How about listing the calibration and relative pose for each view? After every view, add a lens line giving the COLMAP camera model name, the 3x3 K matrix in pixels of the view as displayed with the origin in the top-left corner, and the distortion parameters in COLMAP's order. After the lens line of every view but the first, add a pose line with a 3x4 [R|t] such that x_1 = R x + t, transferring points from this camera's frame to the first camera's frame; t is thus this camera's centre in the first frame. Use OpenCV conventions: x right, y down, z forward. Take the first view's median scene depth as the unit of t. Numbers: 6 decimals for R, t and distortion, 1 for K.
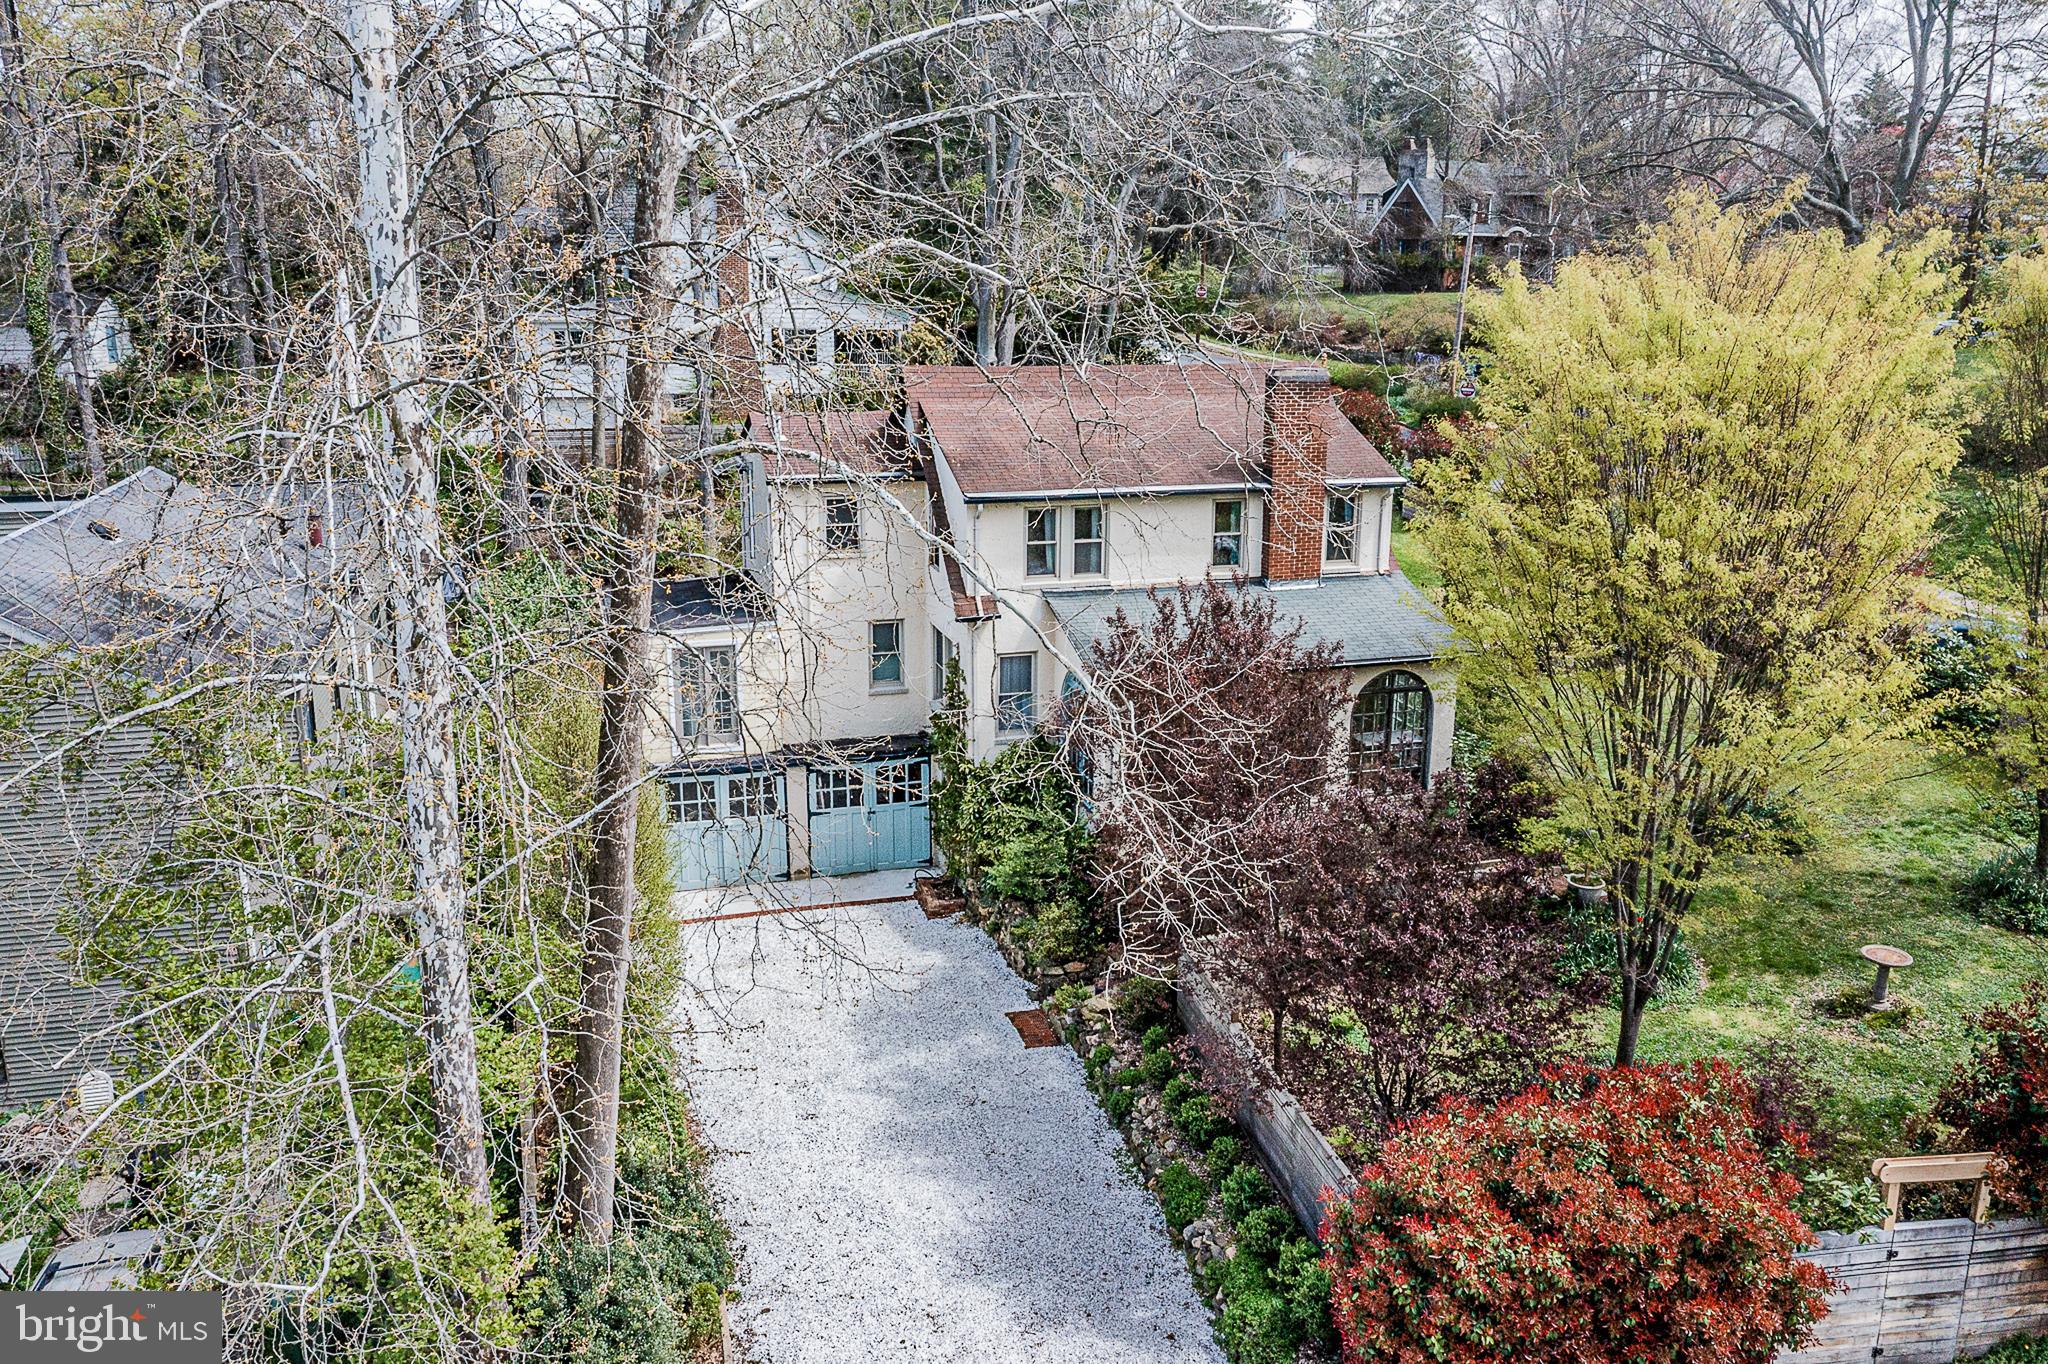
lens RADIAL K [[1620.4, 0, 1022.5], [0, 1620.4, 697.2], [0, 0, 1]] dist [-0.007765, -0.004327]
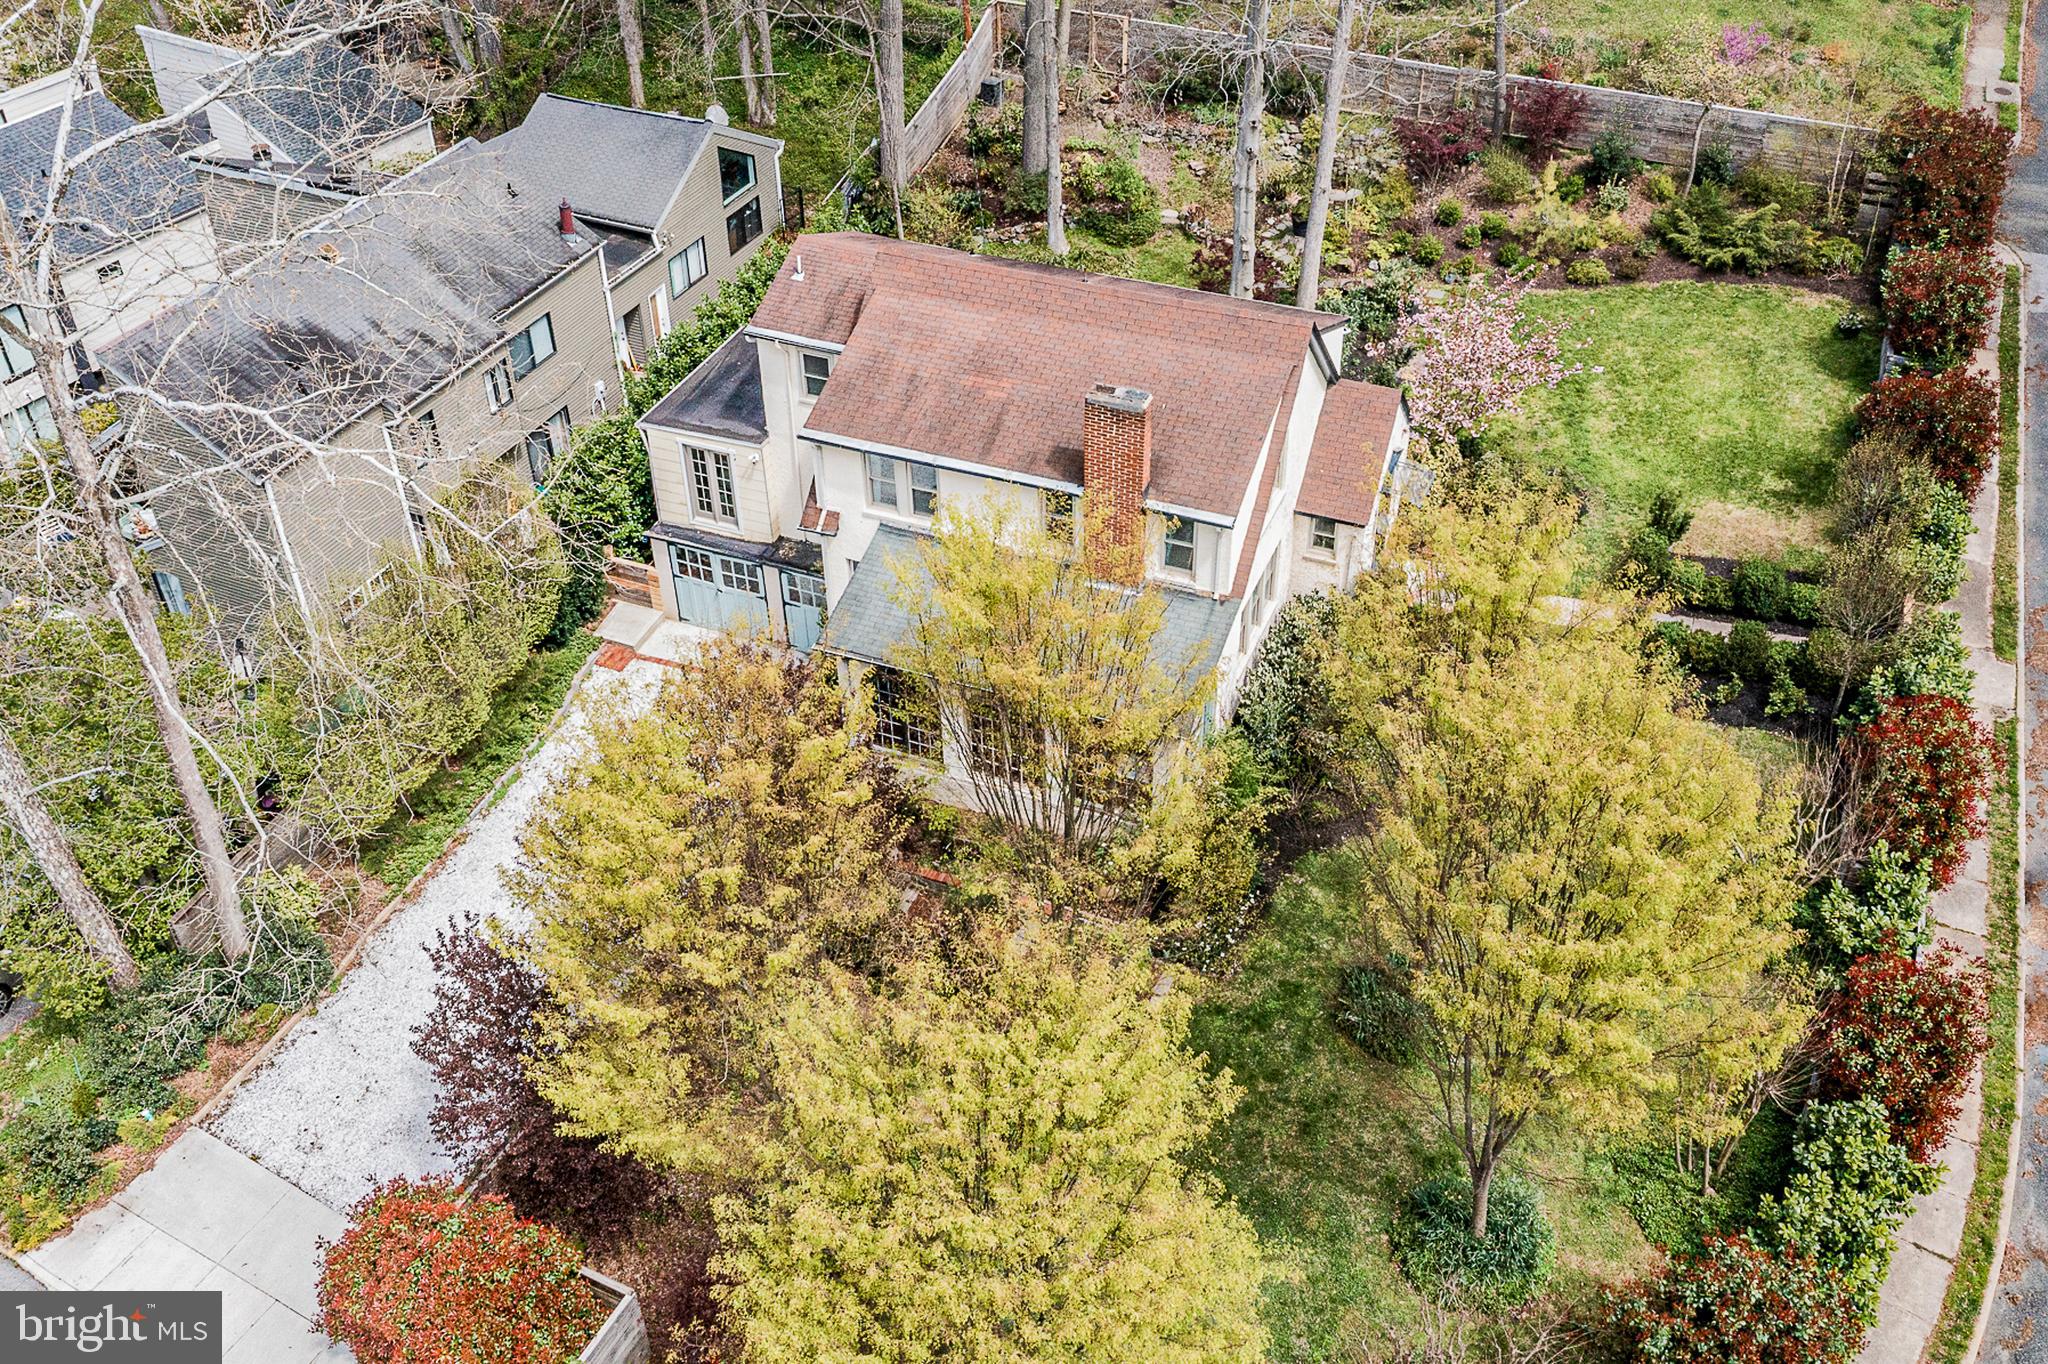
lens RADIAL K [[1853.7, 0, 1057.3], [0, 1853.7, 678.6], [0, 0, 1]] dist [-0.008748, -0.000423]
pose [[0.784590, 0.379940, -0.489963, 0.737536], [-0.155651, 0.885637, 0.437516, -0.522487], [0.600159, -0.267007, 0.754000, 0.112463]]
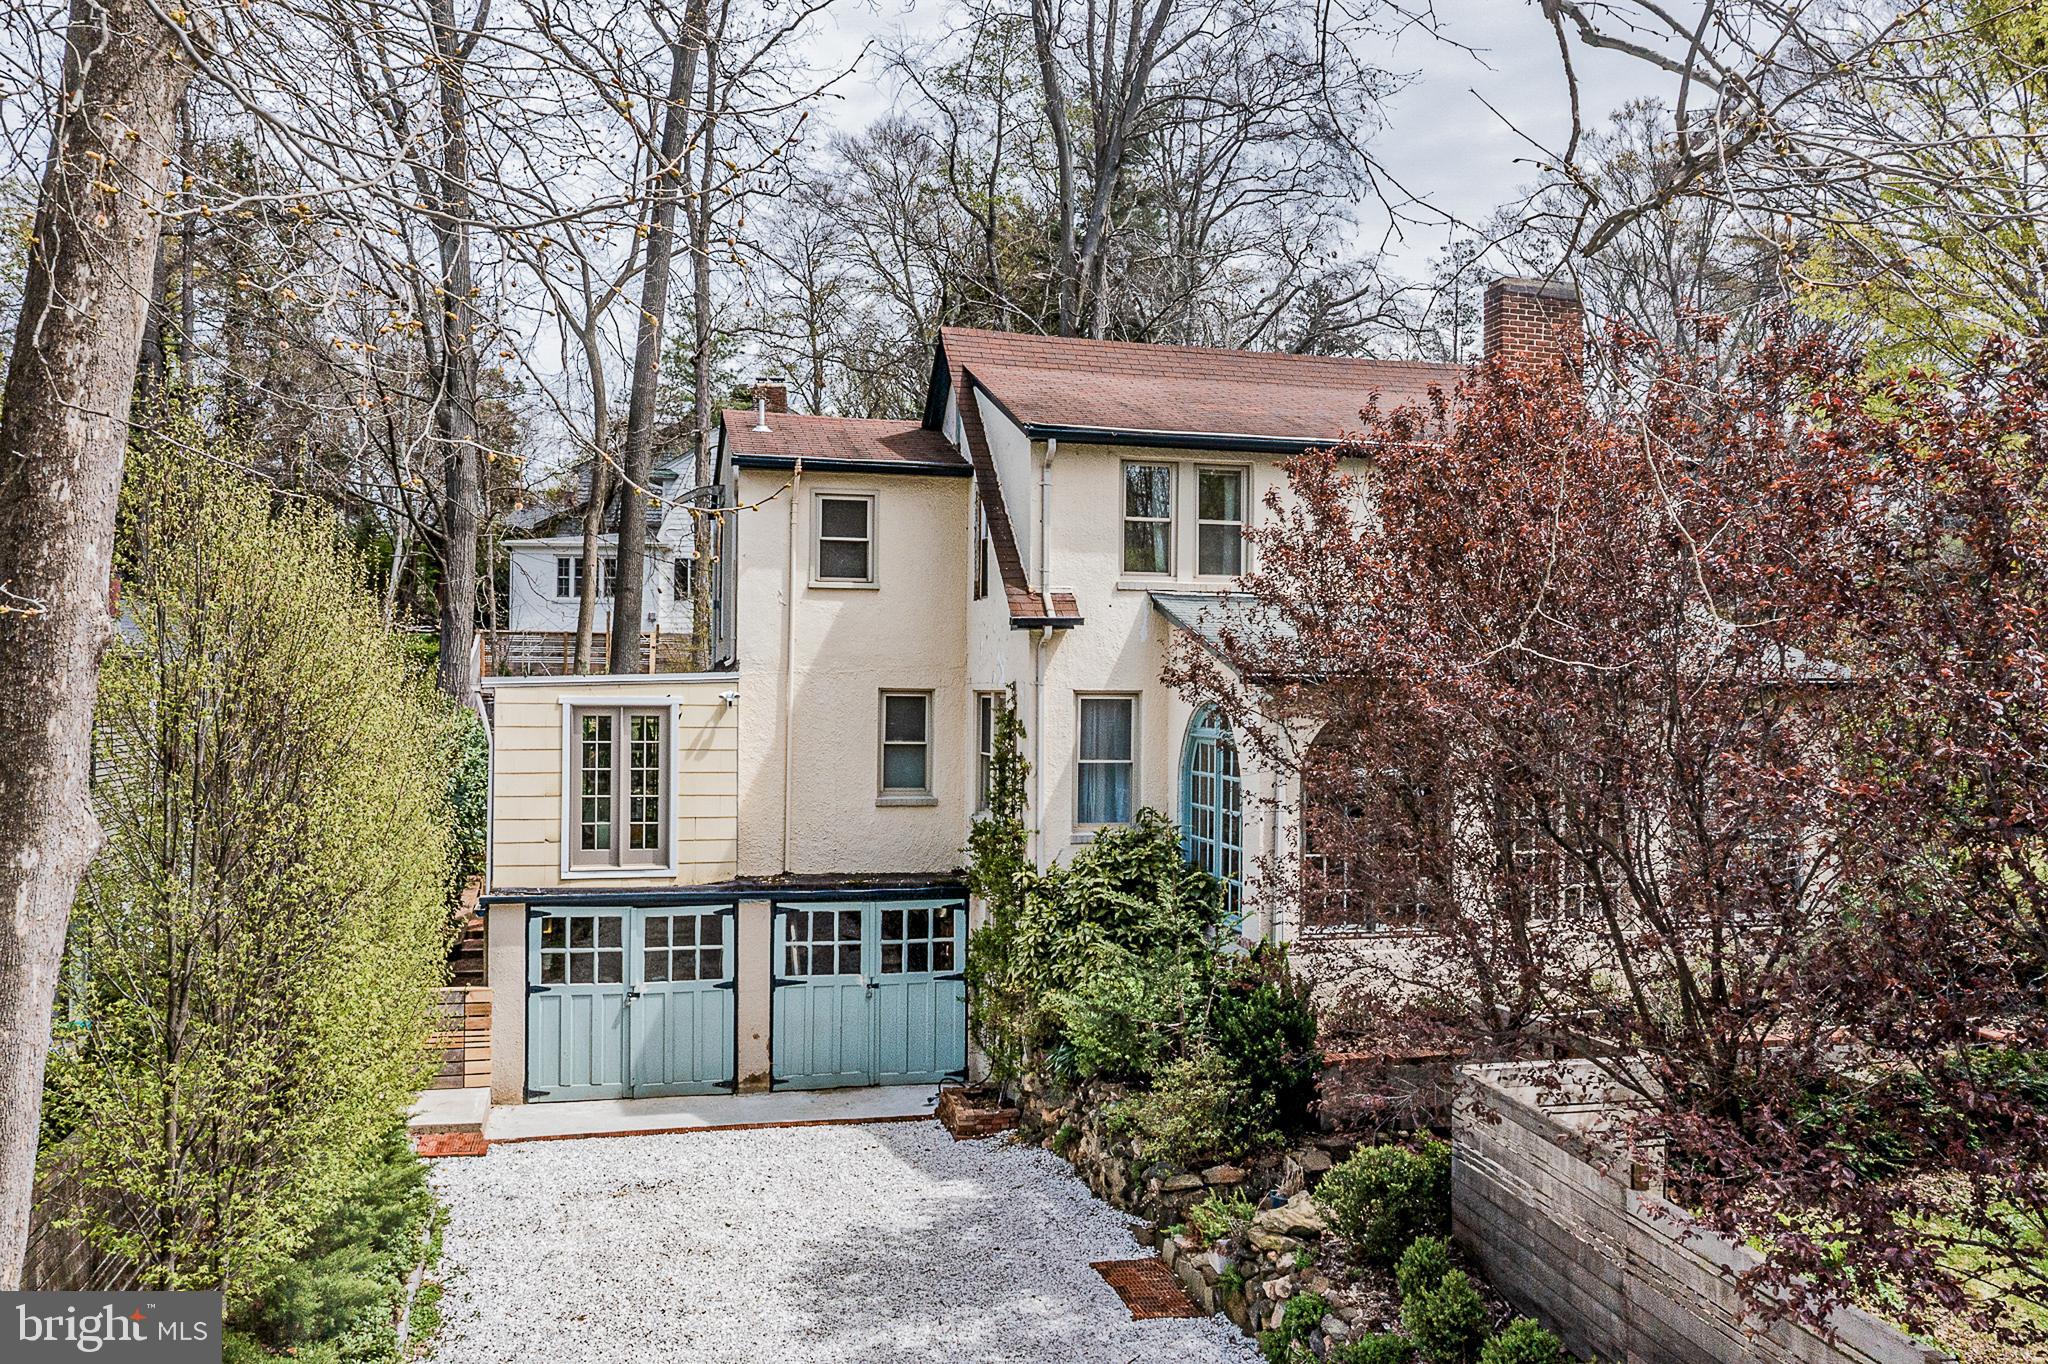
lens RADIAL K [[1620.4, 0, 1022.5], [0, 1620.4, 697.2], [0, 0, 1]] dist [-0.007765, -0.004327]
pose [[0.999113, 0.004960, -0.041822, -0.010235], [-0.015712, 0.965242, -0.260886, 0.136326], [0.039074, 0.261311, 0.964463, 0.396611]]
